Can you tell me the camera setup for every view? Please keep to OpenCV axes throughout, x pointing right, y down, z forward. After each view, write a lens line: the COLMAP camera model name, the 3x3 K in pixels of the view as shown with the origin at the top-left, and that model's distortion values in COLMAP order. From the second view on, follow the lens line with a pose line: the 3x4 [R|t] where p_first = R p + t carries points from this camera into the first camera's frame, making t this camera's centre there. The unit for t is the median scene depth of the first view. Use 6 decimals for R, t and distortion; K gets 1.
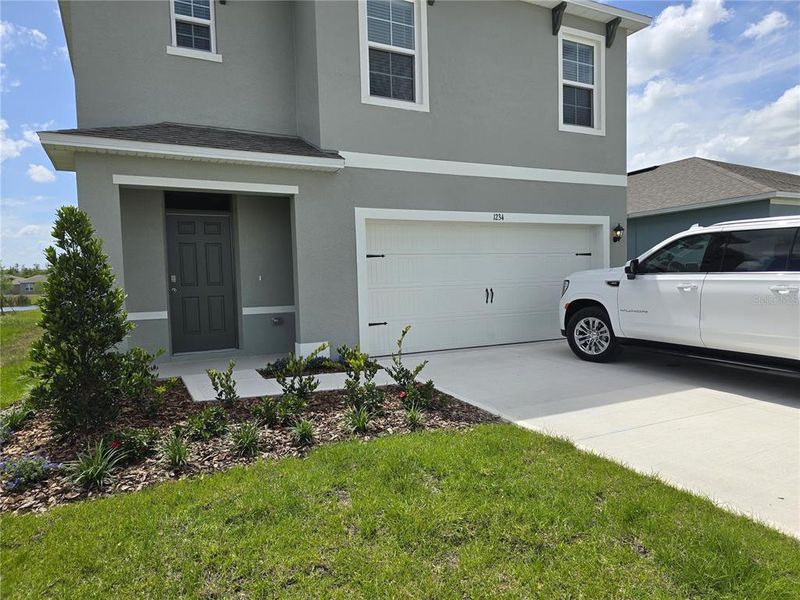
lens RADIAL K [[533.8, 0, 400.7], [0, 533.8, 297.6], [0, 0, 1]] dist [0.055124, -0.057452]
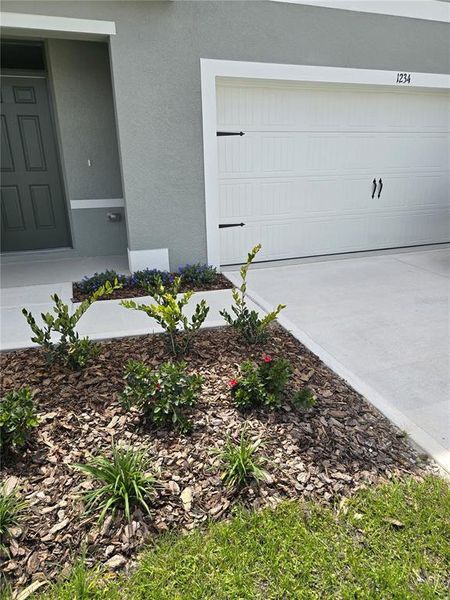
lens RADIAL K [[400.3, 0, 227.4], [0, 400.3, 292.8], [0, 0, 1]] dist [0.055124, -0.057452]
pose [[0.990983, 0.050723, -0.124017, 0.029946], [-0.014884, 0.961519, 0.274336, -0.018199], [0.133160, -0.270016, 0.953604, 0.396350]]
